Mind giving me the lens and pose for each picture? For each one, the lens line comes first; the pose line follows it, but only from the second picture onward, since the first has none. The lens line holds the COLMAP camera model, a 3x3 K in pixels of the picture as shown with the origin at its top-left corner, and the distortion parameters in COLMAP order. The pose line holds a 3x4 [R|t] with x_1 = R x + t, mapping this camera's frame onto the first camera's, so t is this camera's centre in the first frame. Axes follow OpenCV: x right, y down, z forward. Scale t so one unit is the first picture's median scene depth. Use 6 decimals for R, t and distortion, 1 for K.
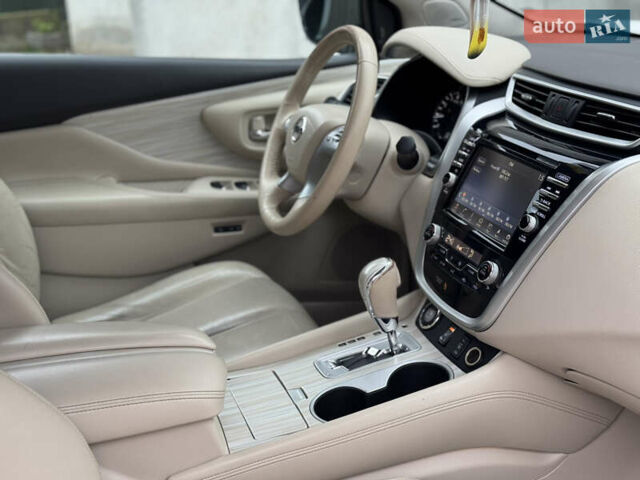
lens RADIAL K [[887.2, 0, 328.3], [0, 887.2, 239.1], [0, 0, 1]] dist [0.154426, -0.067877]
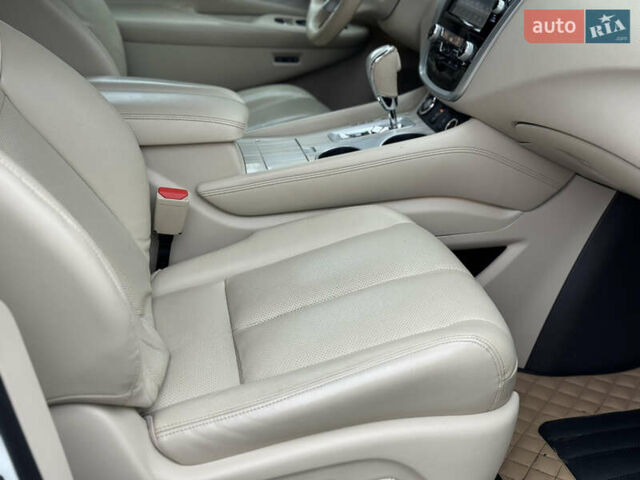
lens RADIAL K [[887.2, 0, 328.3], [0, 887.2, 239.1], [0, 0, 1]] dist [0.154426, -0.067877]
pose [[0.989222, 0.075217, -0.125625, 0.154824], [-0.067505, 0.995627, 0.064568, 0.210836], [0.129933, -0.055392, 0.989974, -0.236348]]
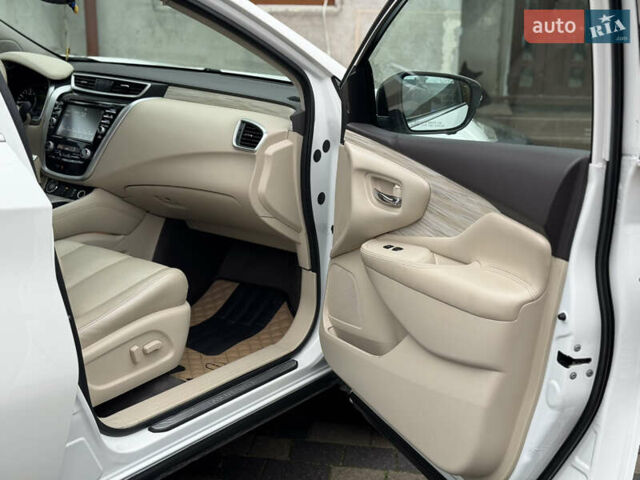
lens RADIAL K [[887.2, 0, 328.3], [0, 887.2, 239.1], [0, 0, 1]] dist [0.154426, -0.067877]
pose [[0.812703, -0.100943, 0.573868, -0.612596], [0.141947, 0.989507, -0.026970, 0.375533], [-0.565124, 0.103377, 0.818504, -1.131555]]
